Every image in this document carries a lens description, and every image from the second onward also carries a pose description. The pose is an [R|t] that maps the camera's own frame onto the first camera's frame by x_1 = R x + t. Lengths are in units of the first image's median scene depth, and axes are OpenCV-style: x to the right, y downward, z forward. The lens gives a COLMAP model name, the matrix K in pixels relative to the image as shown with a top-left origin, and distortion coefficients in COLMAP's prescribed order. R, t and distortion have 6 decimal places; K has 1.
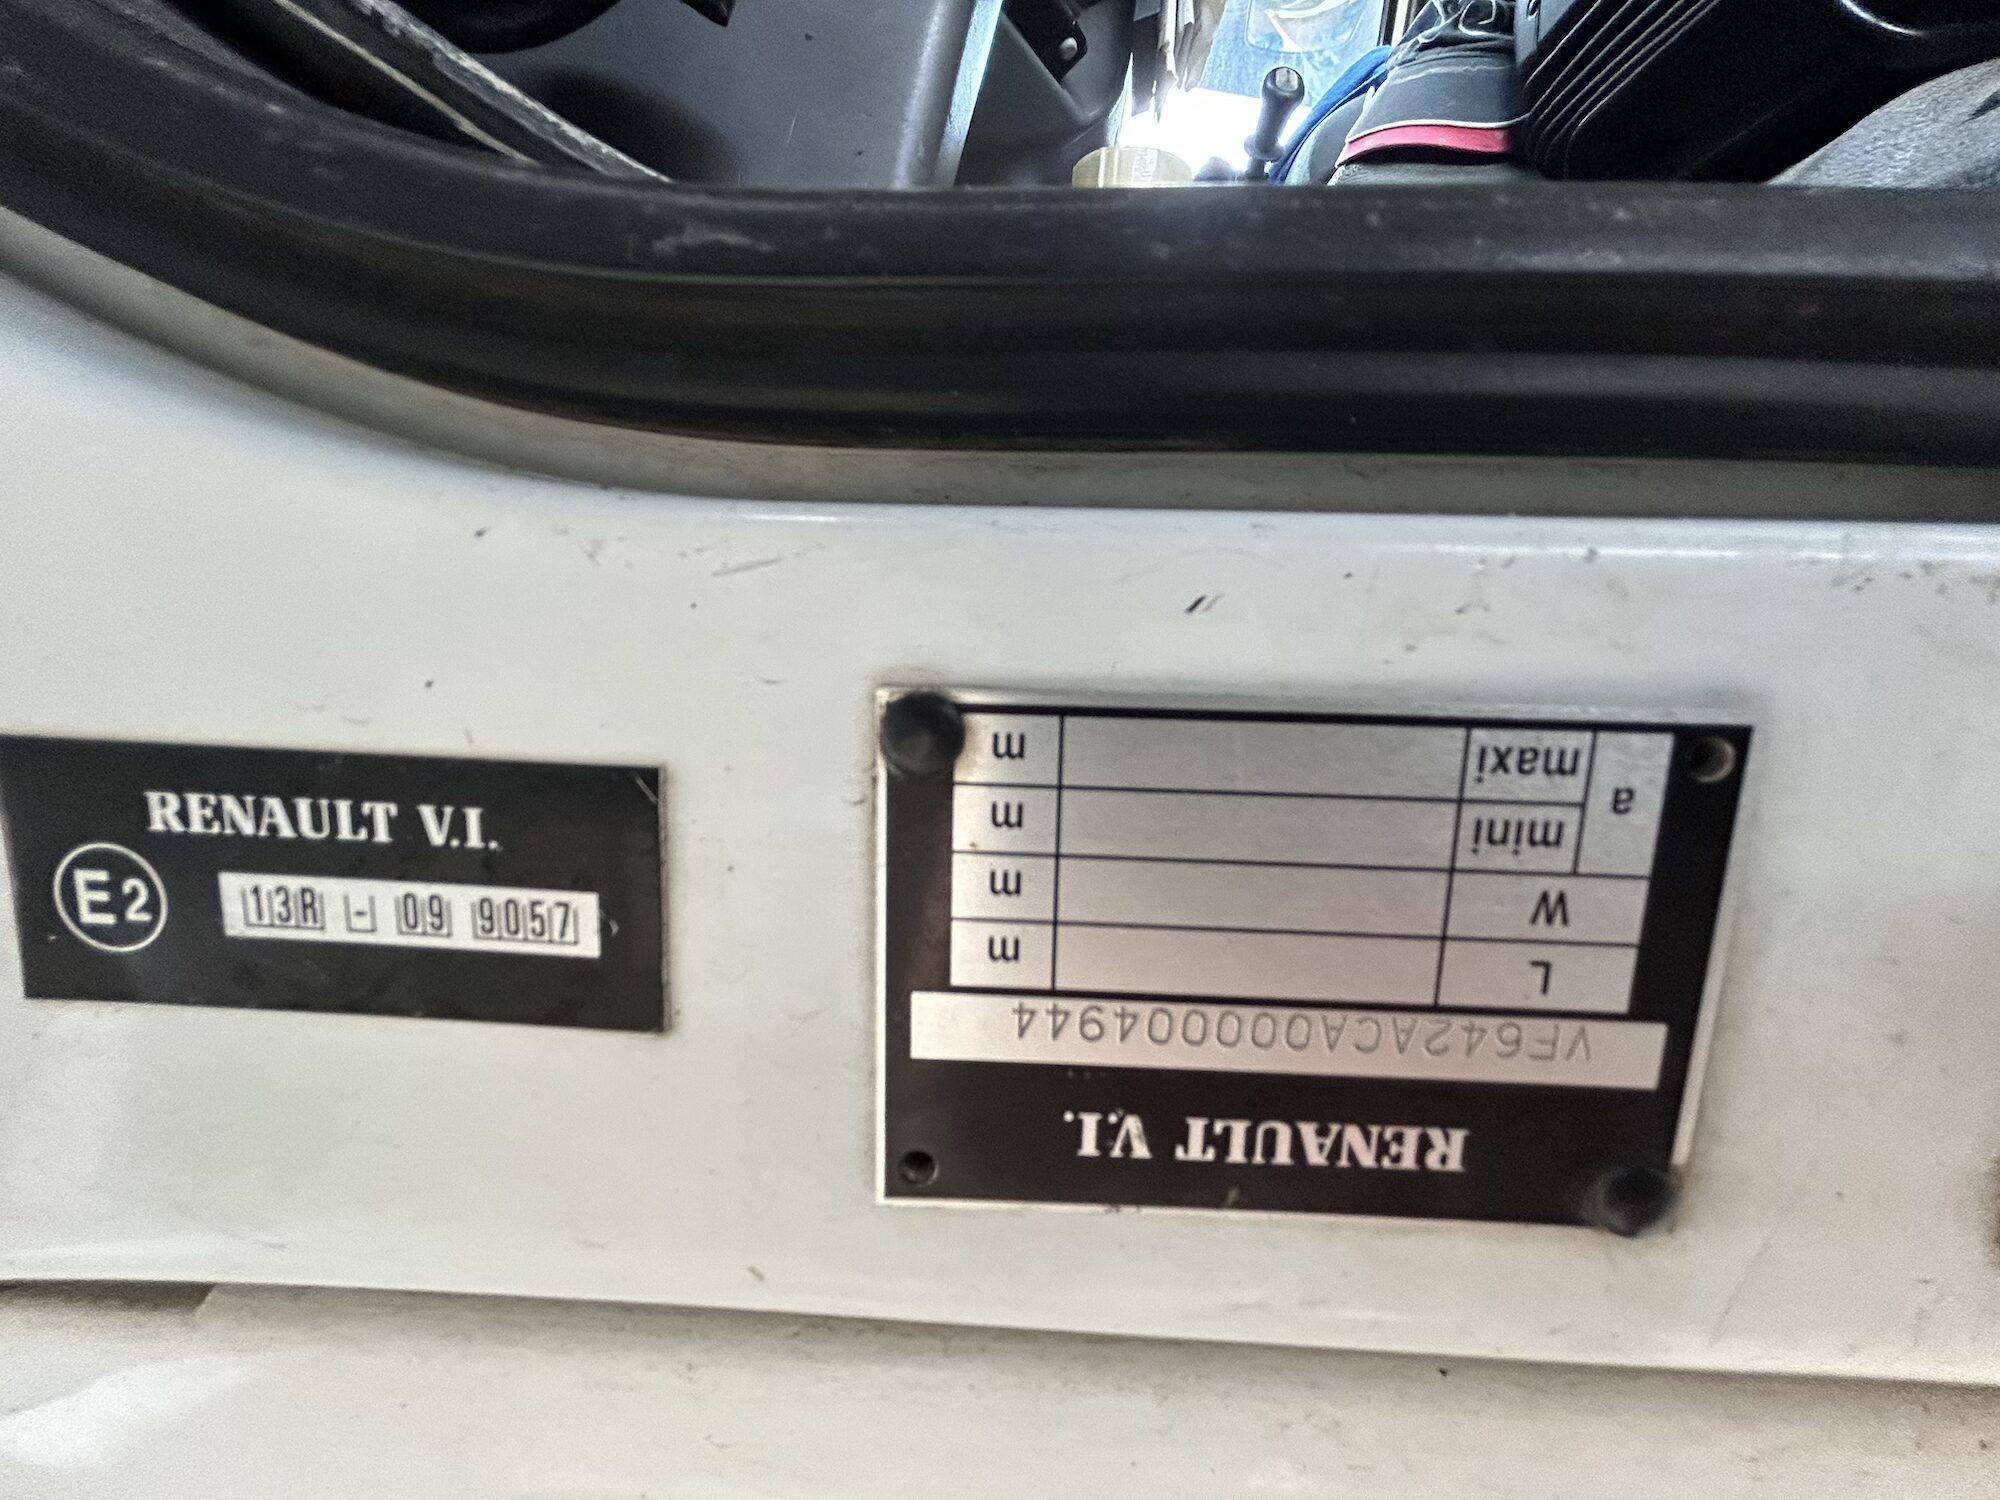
lens RADIAL K [[801.8, 0, 999.8], [0, 801.8, 752.4], [0, 0, 1]] dist [0.002800, 0.000135]
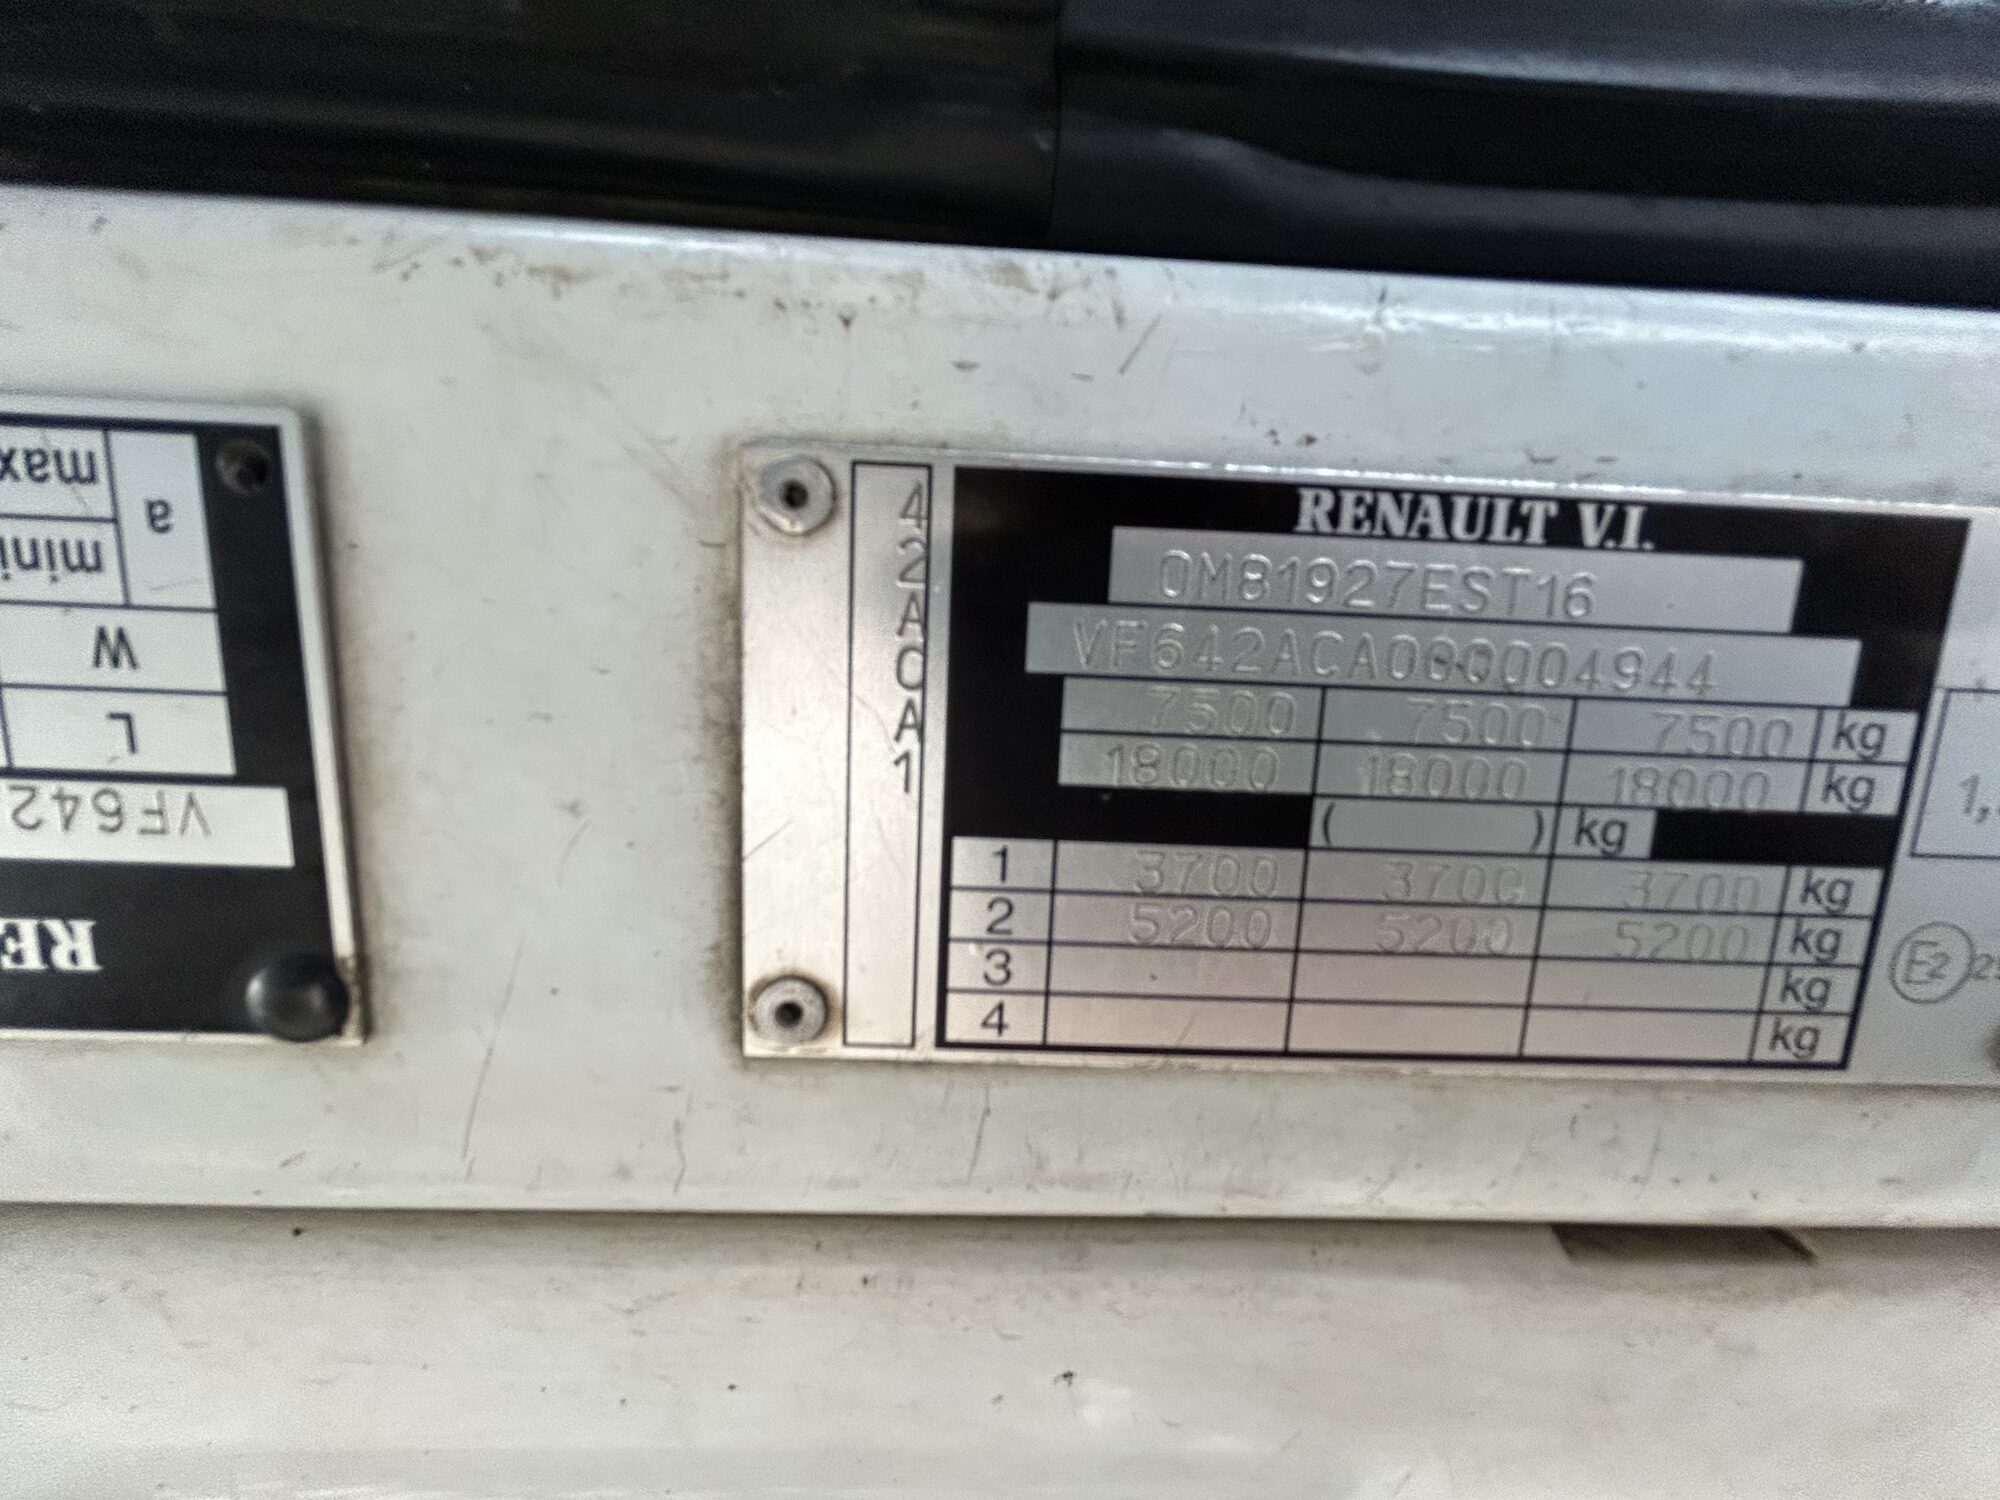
lens RADIAL K [[803.9, 0, 998.9], [0, 803.9, 748.9], [0, 0, 1]] dist [-0.000945, -0.000063]
pose [[0.997108, 0.009072, 0.075456, 1.581185], [-0.008591, 0.999941, -0.006701, 0.302155], [-0.075512, 0.006033, 0.997127, 0.072924]]
